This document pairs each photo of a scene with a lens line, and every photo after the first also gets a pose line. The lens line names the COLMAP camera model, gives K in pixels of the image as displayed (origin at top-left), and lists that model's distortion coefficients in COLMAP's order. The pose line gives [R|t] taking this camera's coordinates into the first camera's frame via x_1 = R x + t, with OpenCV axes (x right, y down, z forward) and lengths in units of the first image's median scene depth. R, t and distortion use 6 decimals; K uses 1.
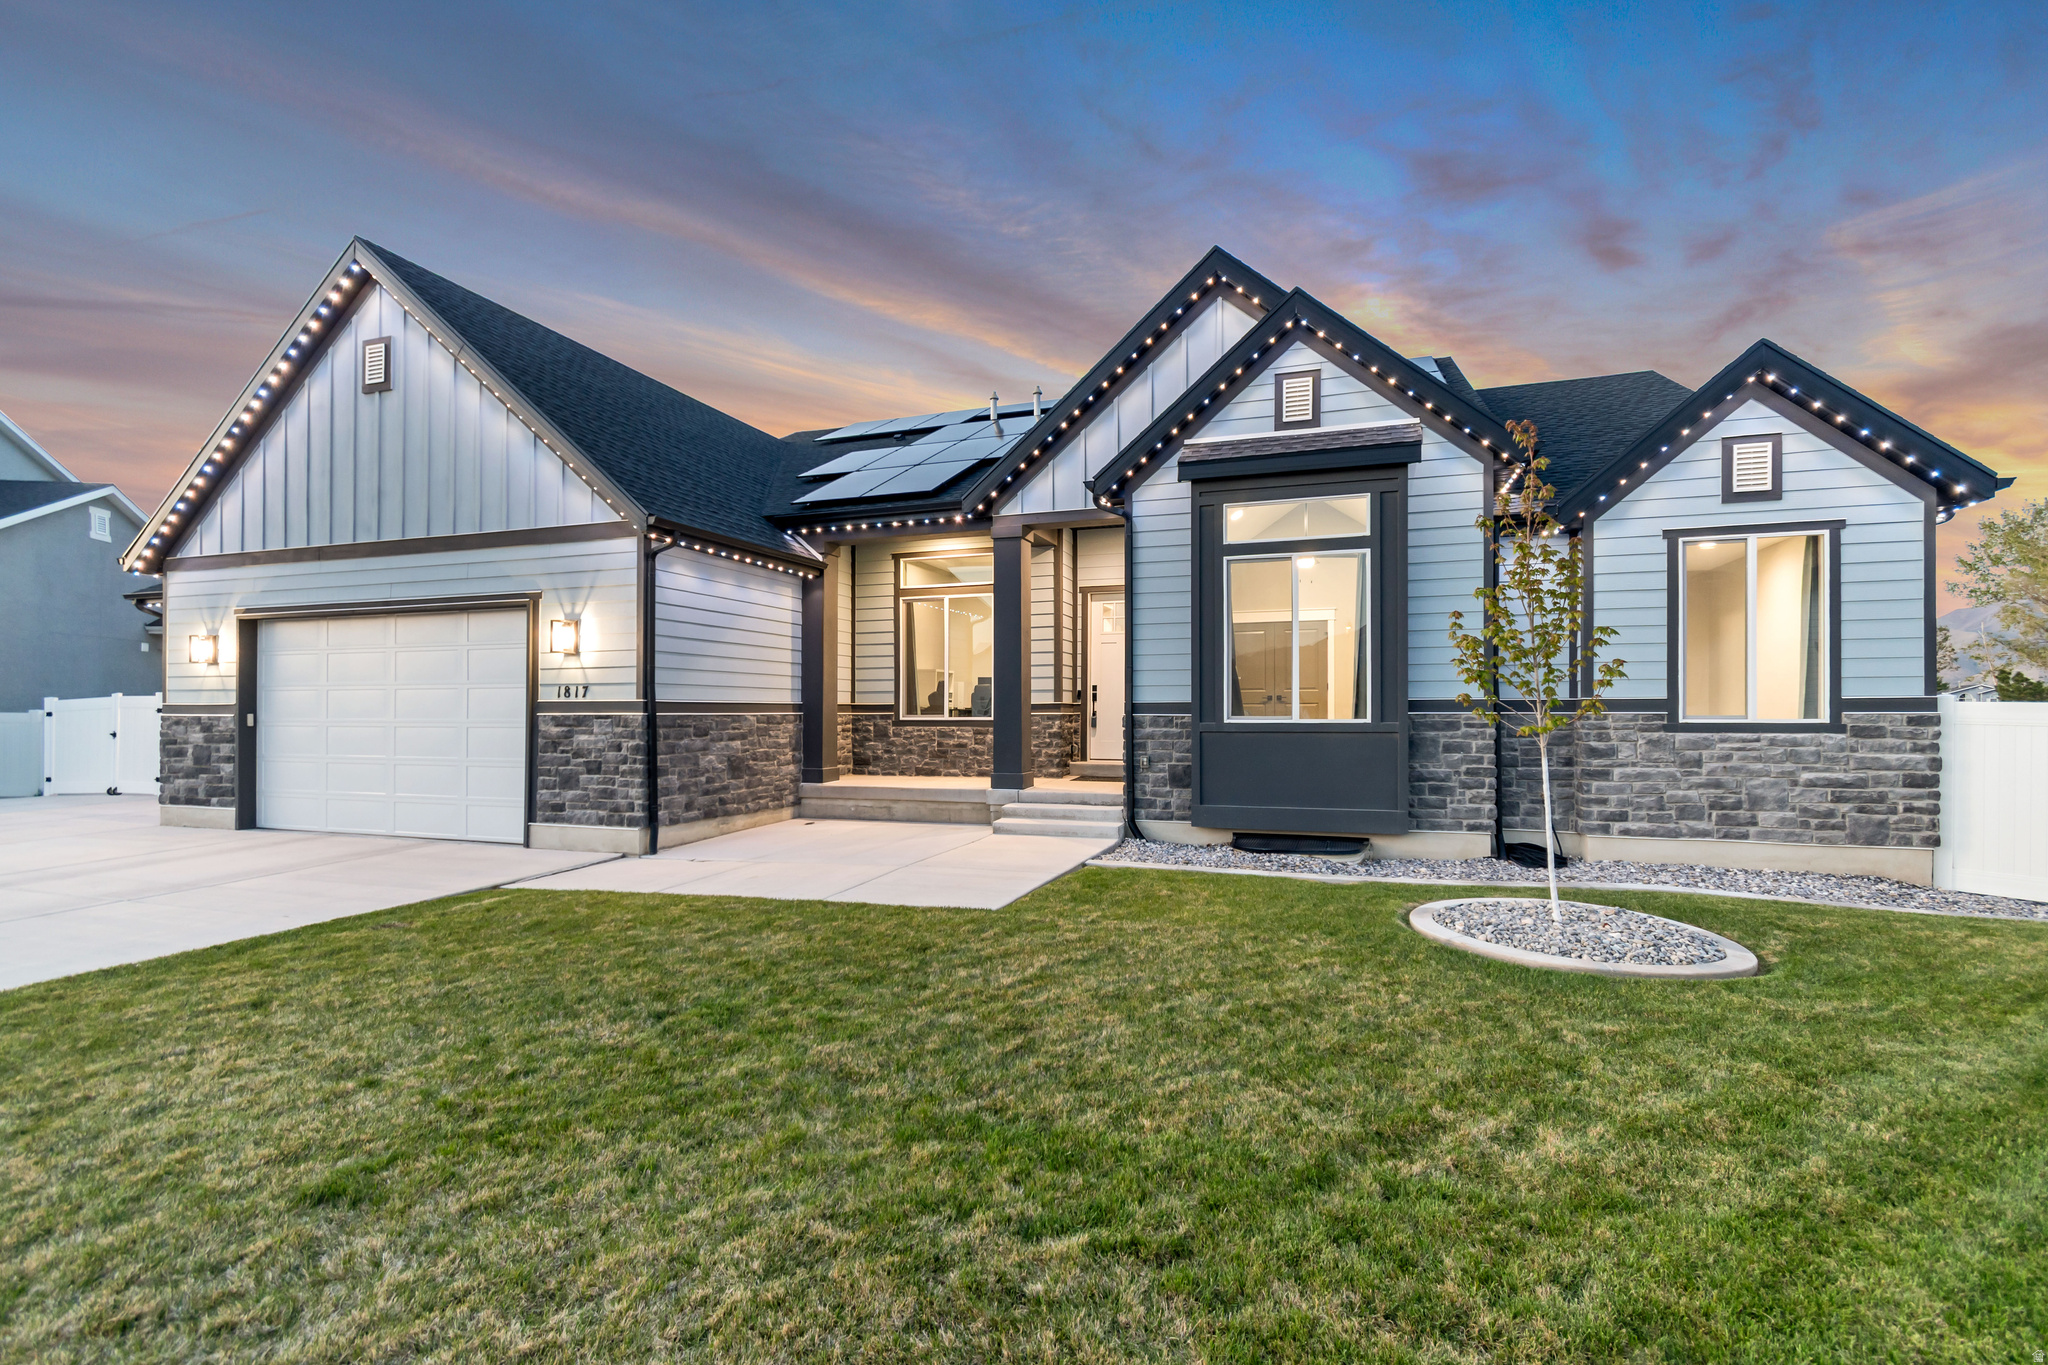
lens RADIAL K [[922.7, 0, 1093.7], [0, 922.7, 709.7], [0, 0, 1]] dist [0.002376, 0.000130]
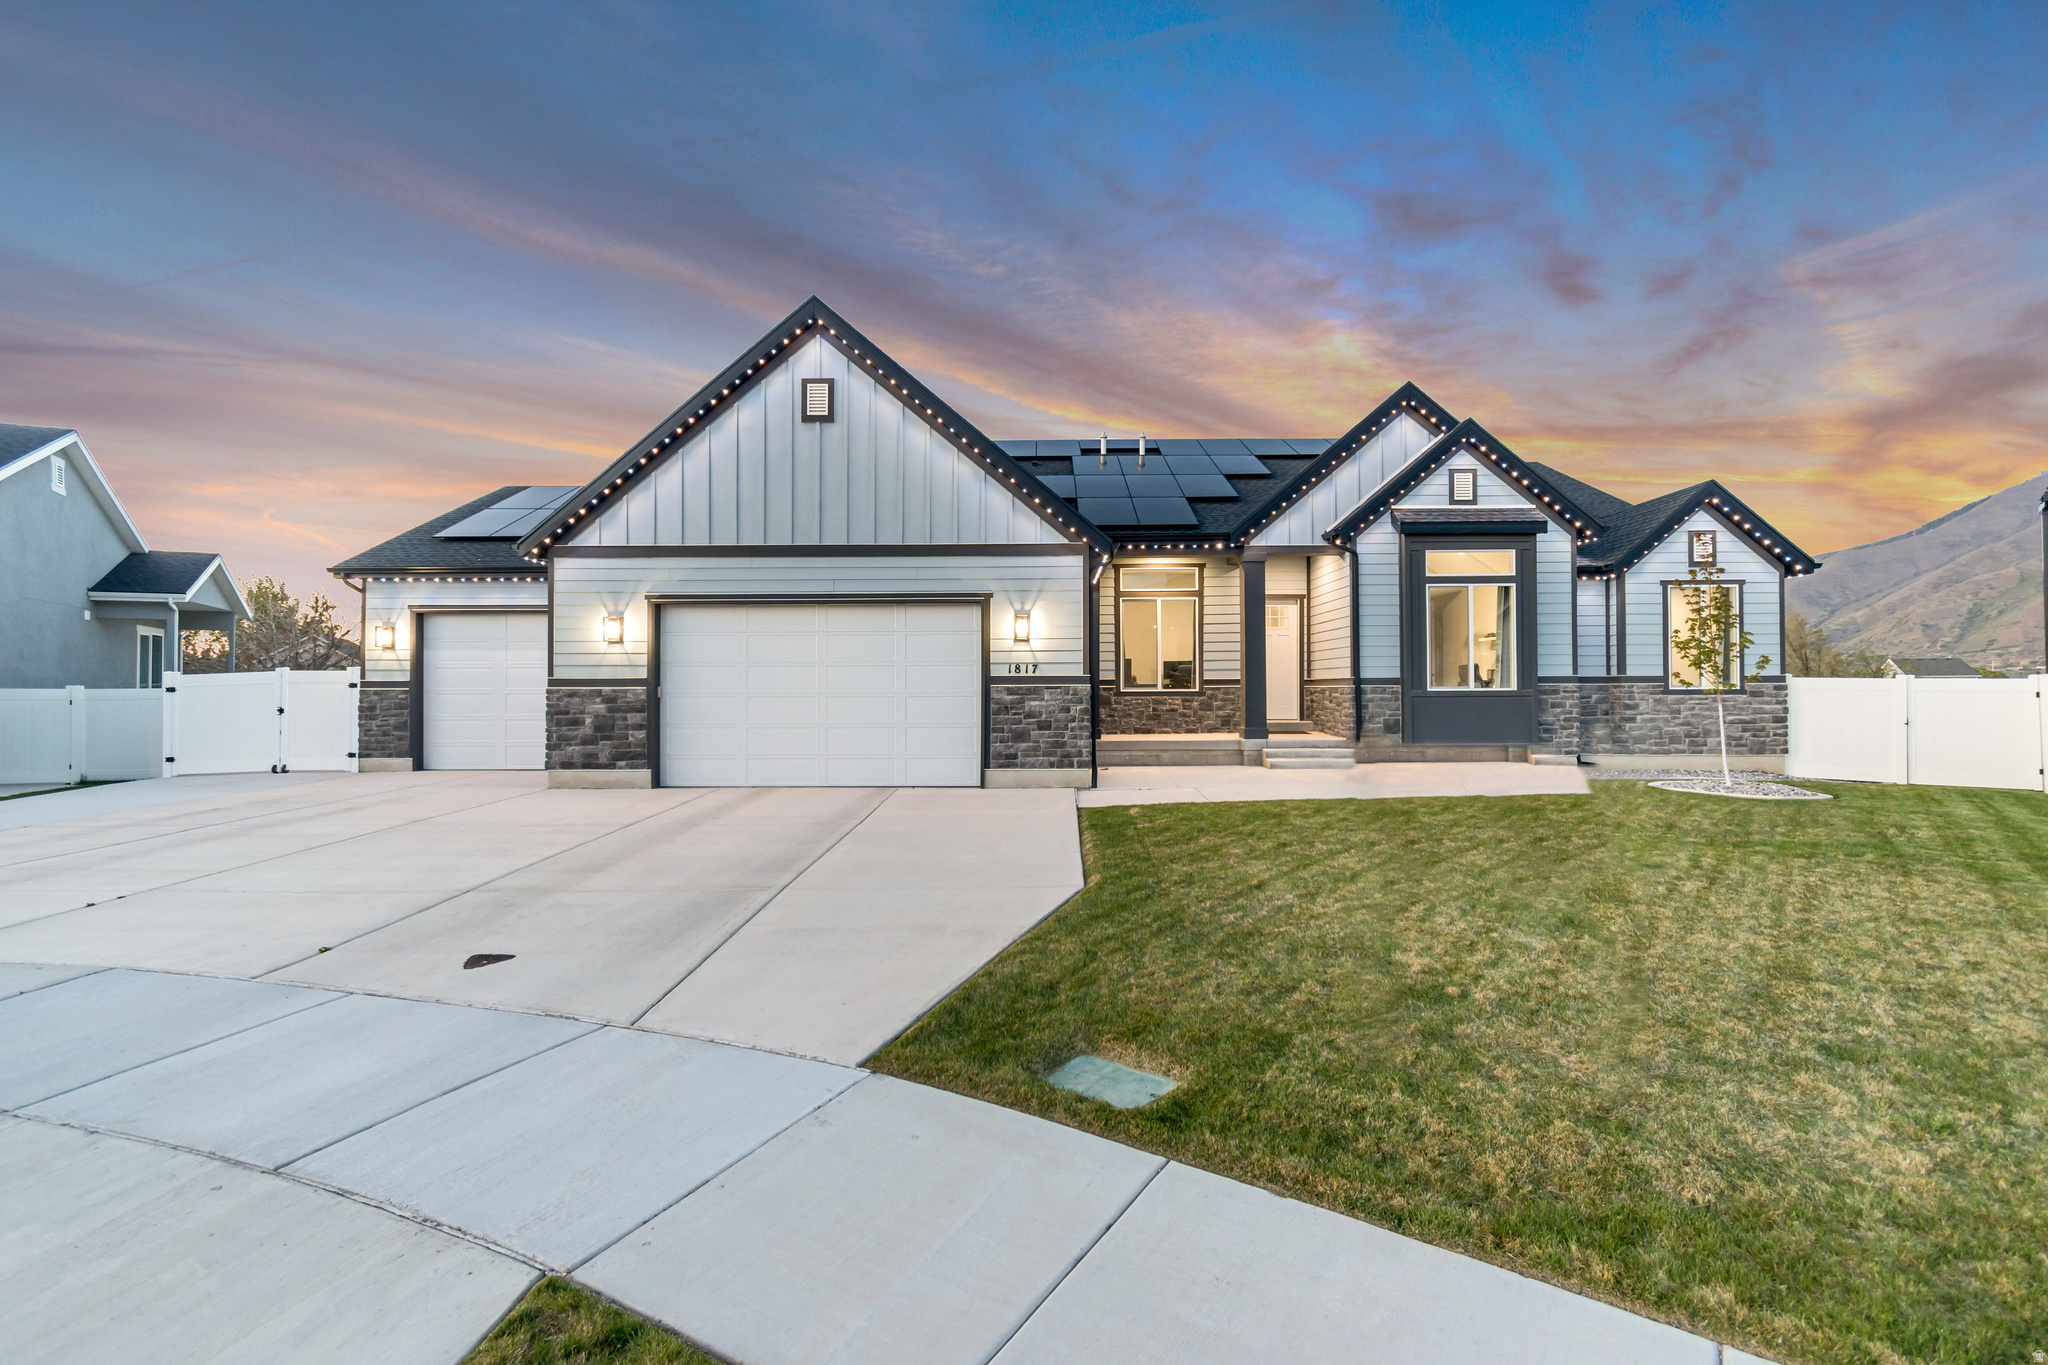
lens RADIAL K [[922.2, 0, 1036.8], [0, 922.2, 681.2], [0, 0, 1]] dist [0.000102, -0.000156]
pose [[0.948440, 0.000759, 0.316955, -0.968623], [0.001986, 0.999963, -0.008338, 0.009649], [-0.316950, 0.008538, 0.948404, -0.264422]]
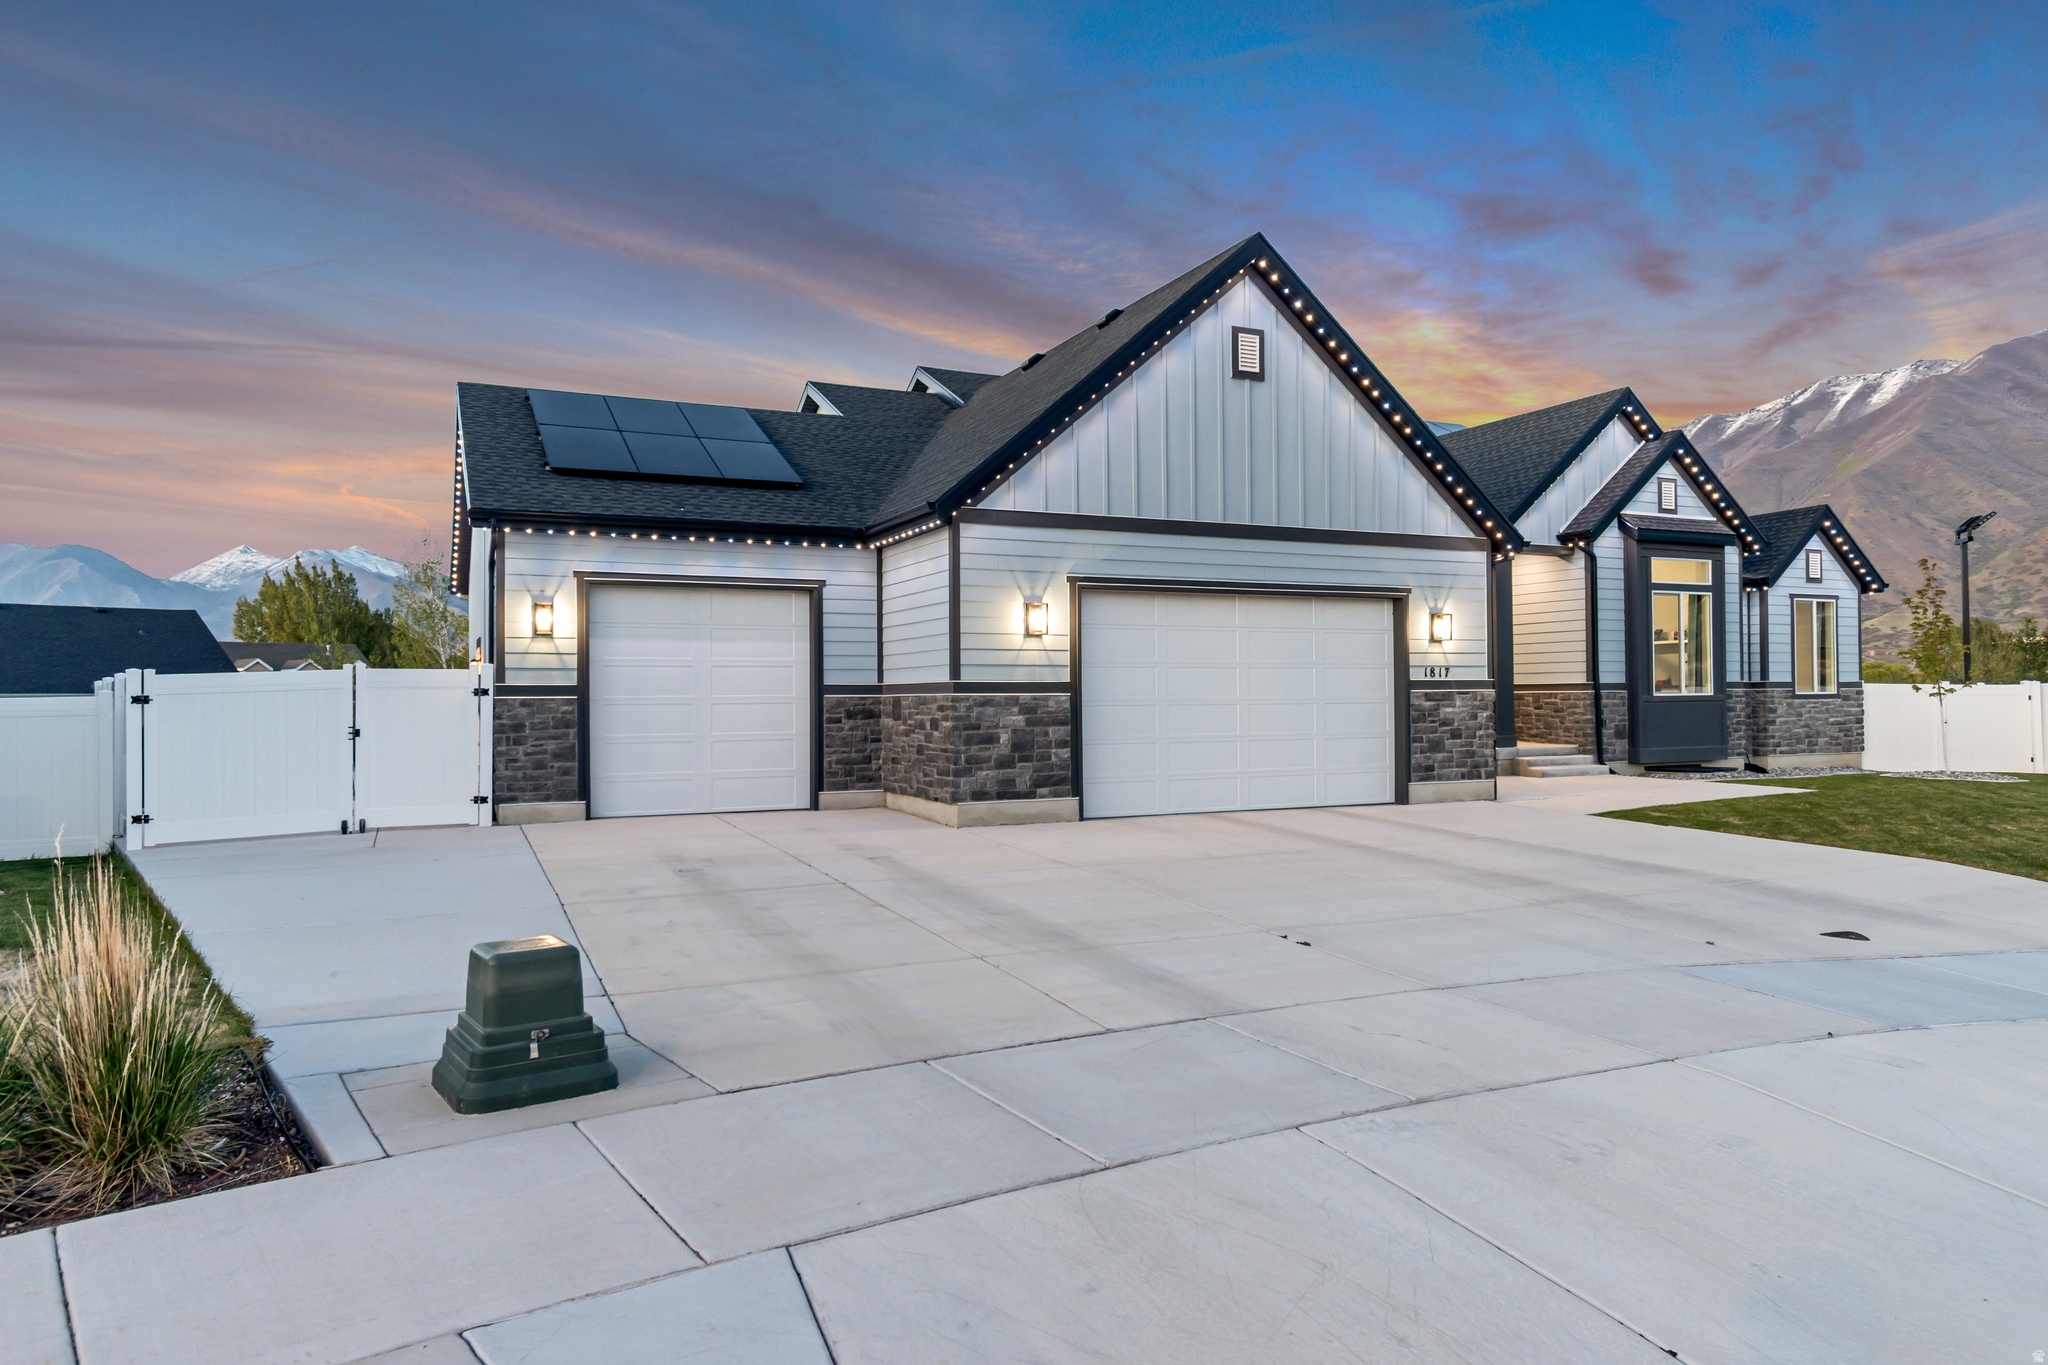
lens RADIAL K [[1208.2, 0, 1073.6], [0, 1208.2, 679.1], [0, 0, 1]] dist [0.019502, -0.000742]
pose [[0.728294, 0.005768, 0.685241, -2.010540], [0.005468, 0.999884, -0.014229, 0.009613], [-0.685243, 0.014110, 0.728178, 0.168474]]
